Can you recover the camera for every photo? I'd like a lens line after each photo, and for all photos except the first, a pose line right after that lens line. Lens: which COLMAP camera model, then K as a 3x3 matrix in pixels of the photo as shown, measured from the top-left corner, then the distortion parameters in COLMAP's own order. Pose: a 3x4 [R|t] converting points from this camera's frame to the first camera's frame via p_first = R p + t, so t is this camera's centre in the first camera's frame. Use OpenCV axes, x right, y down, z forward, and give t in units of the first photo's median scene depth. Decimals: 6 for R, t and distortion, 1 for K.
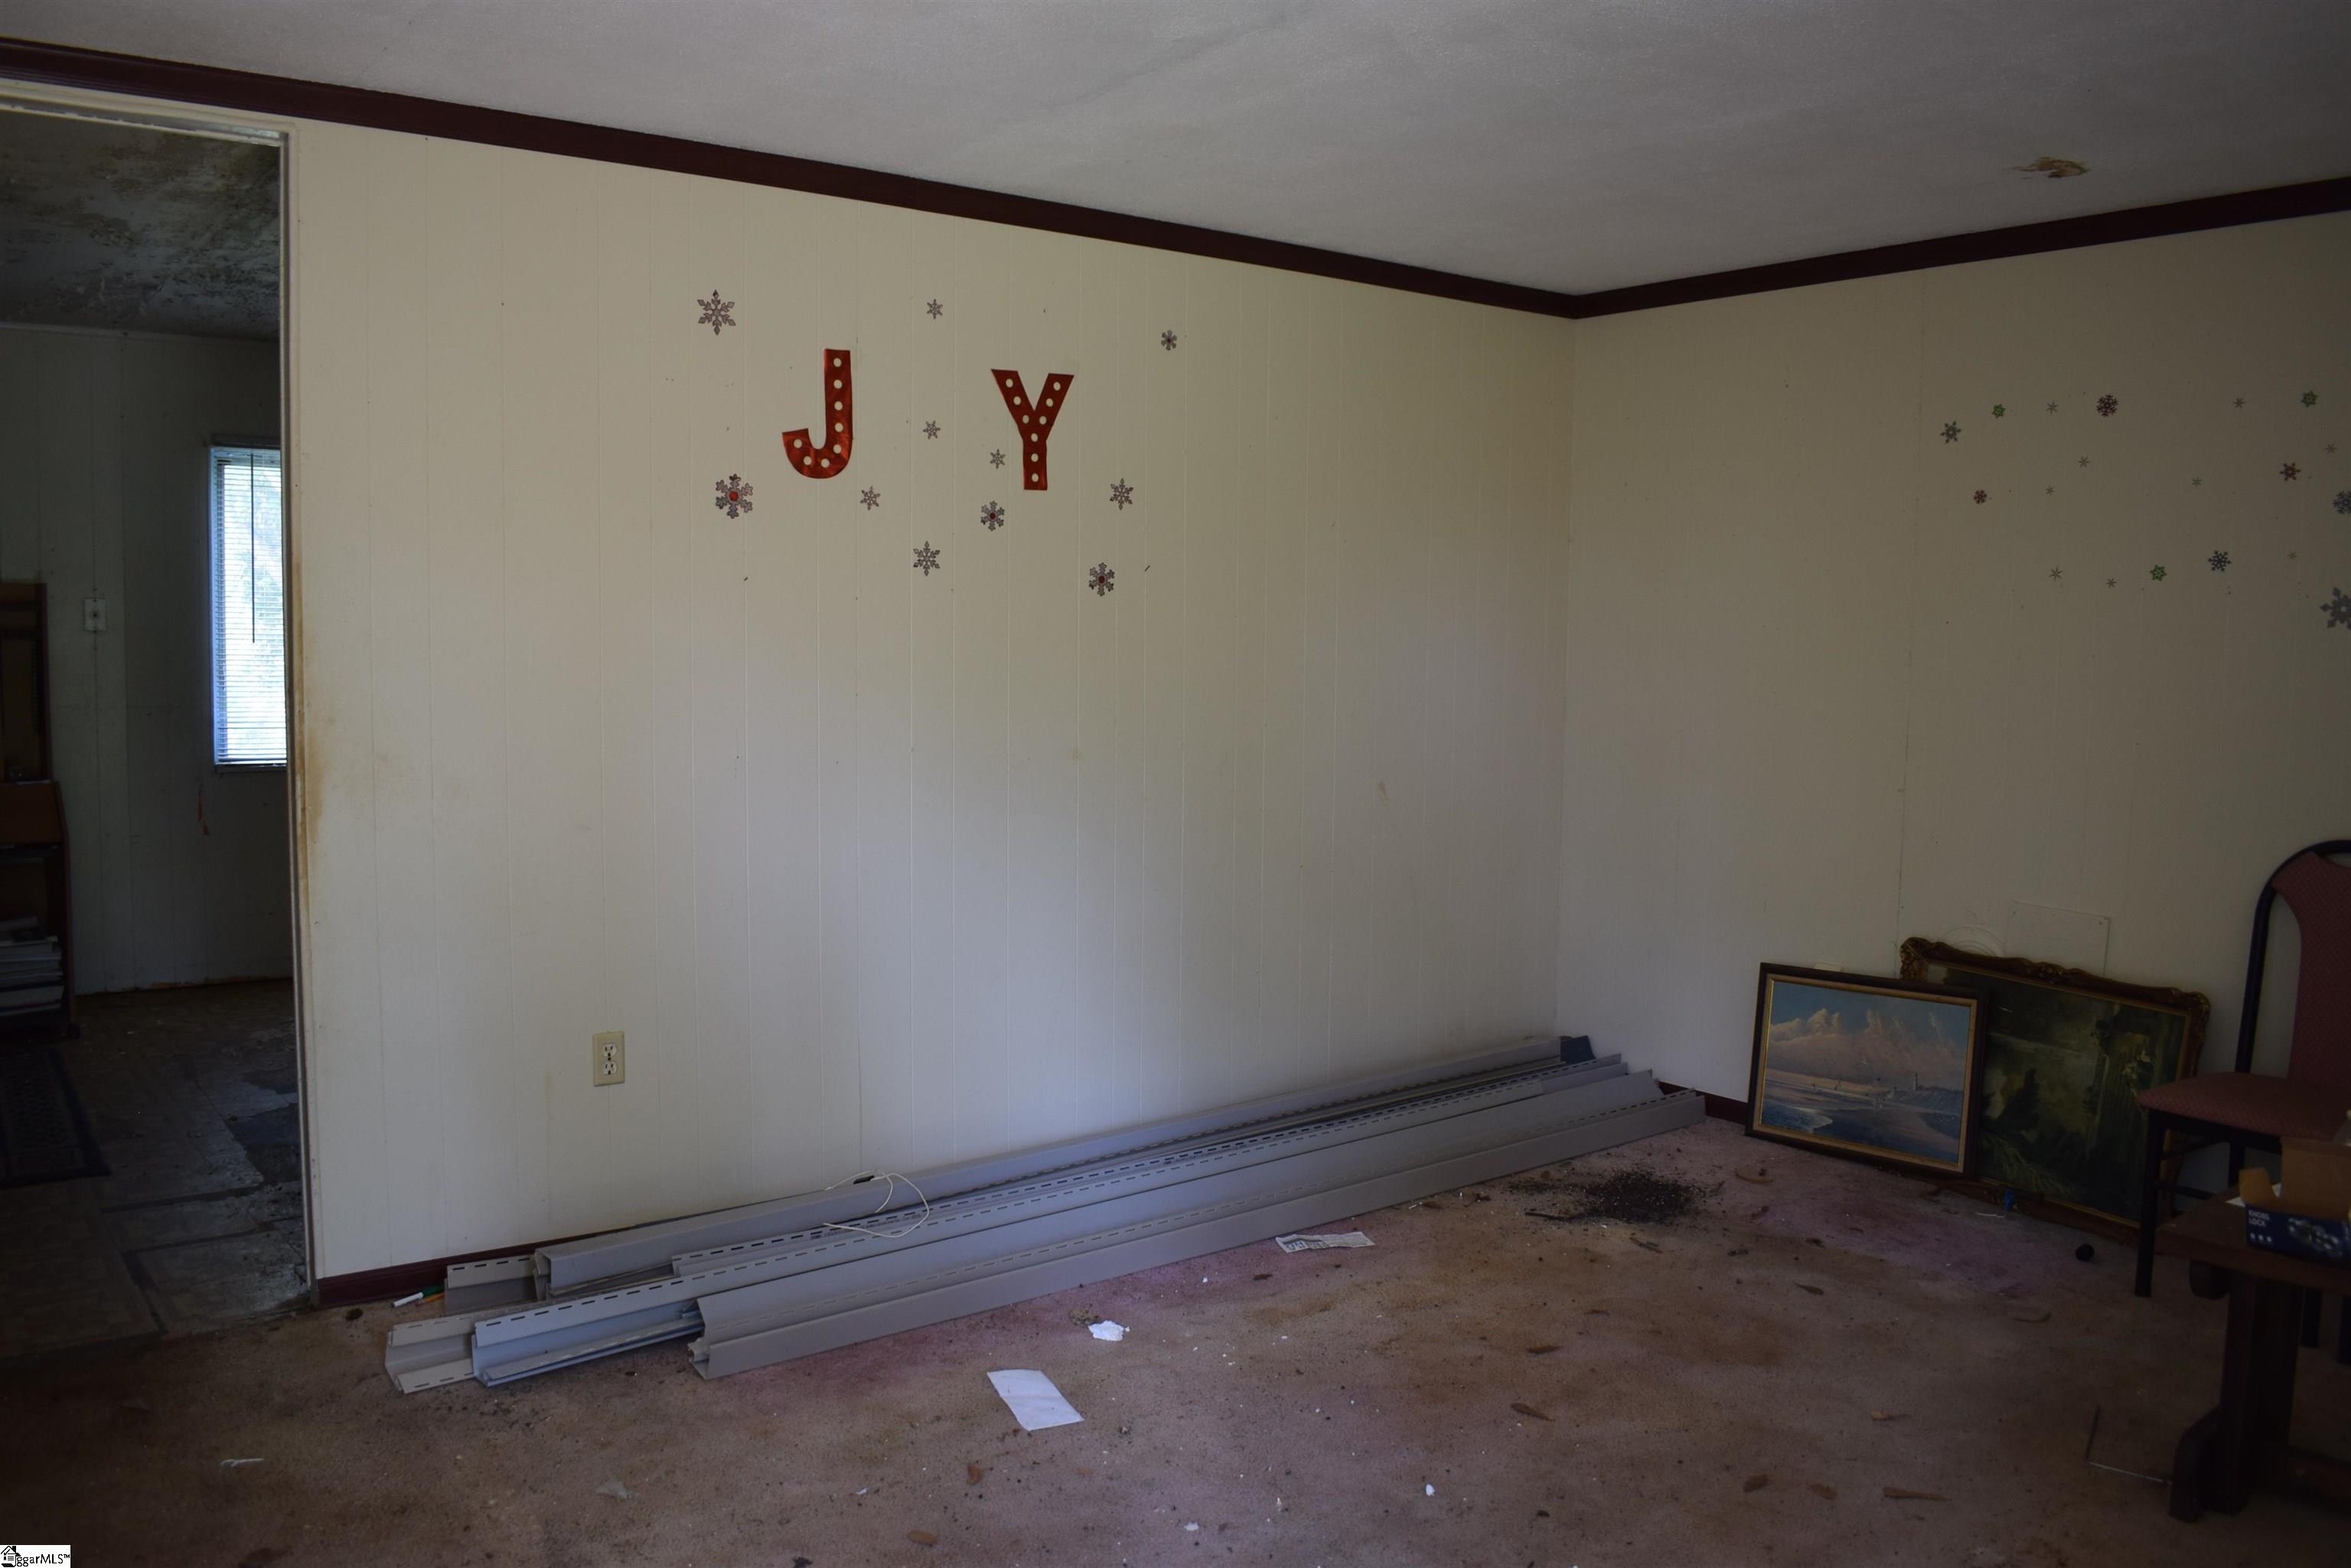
lens RADIAL K [[1790.5, 0, 1167.9], [0, 1790.5, 780.0], [0, 0, 1]] dist [-0.089596, 0.003609]
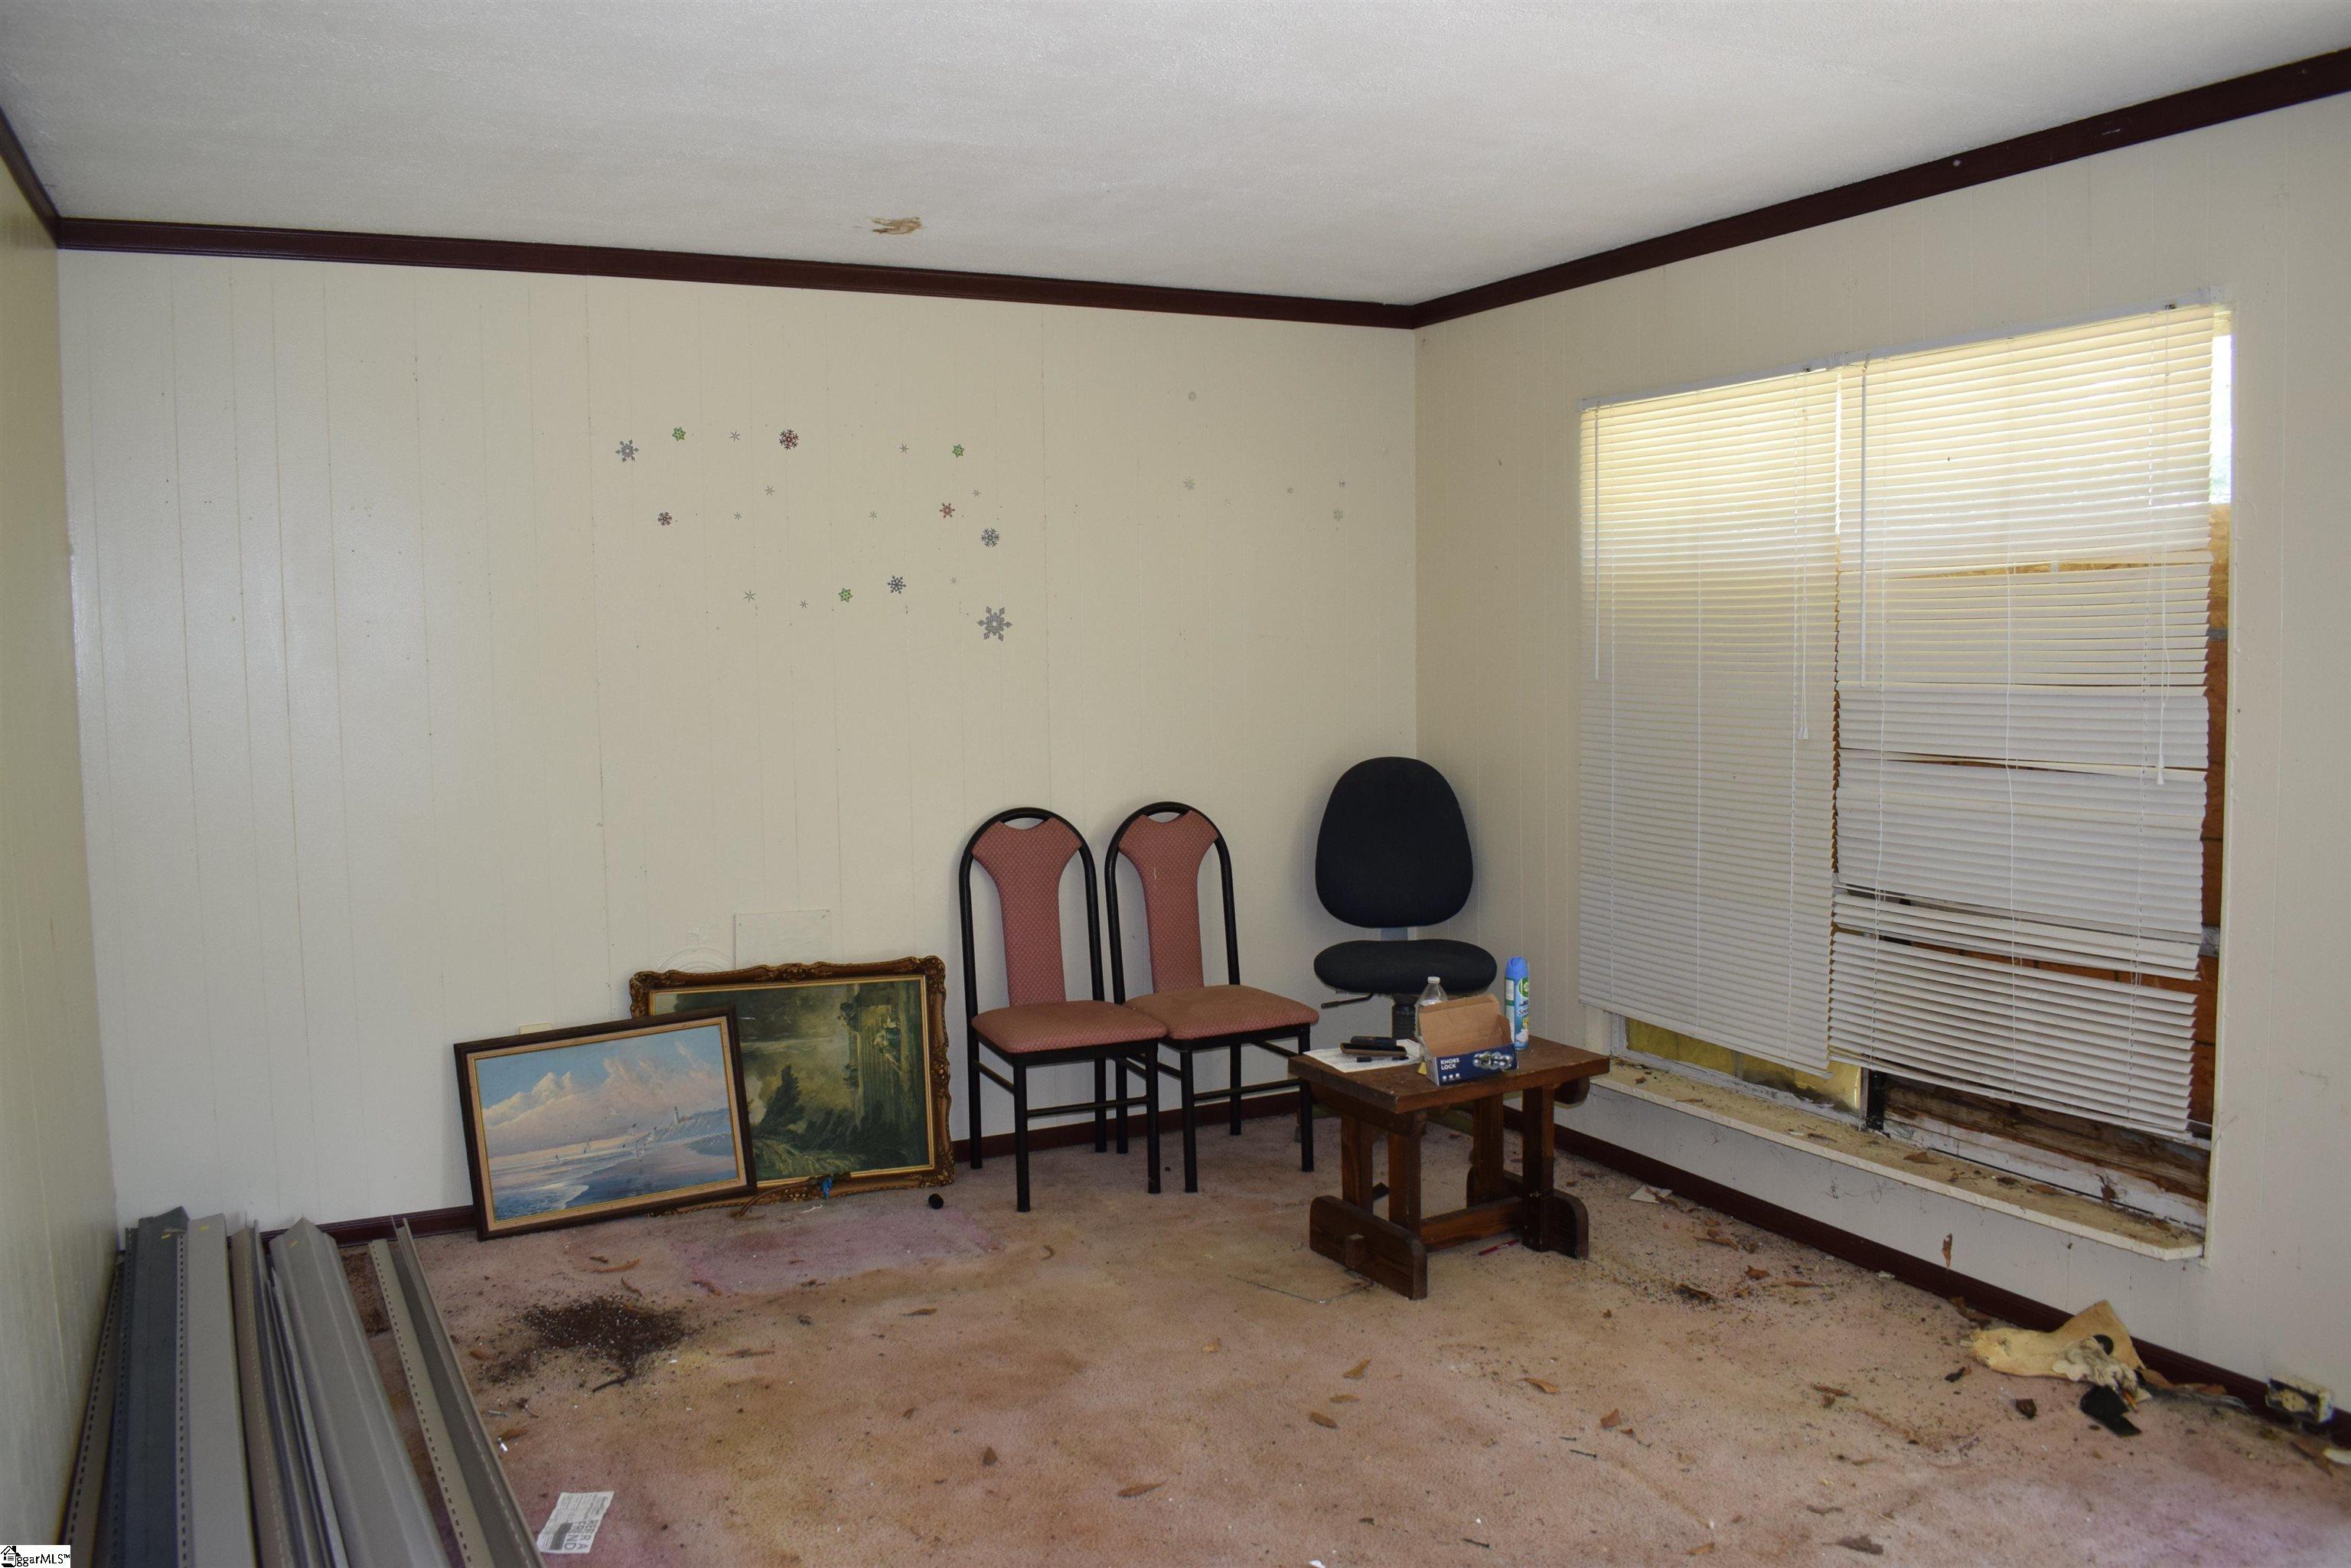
lens RADIAL K [[1790.5, 0, 1168.8], [0, 1790.5, 791.3], [0, 0, 1]] dist [-0.089596, 0.003609]
pose [[0.199010, -0.109238, 0.973890, -0.483995], [0.098559, 0.990961, 0.091012, -0.073363], [-0.975029, 0.077873, 0.207978, 0.534408]]
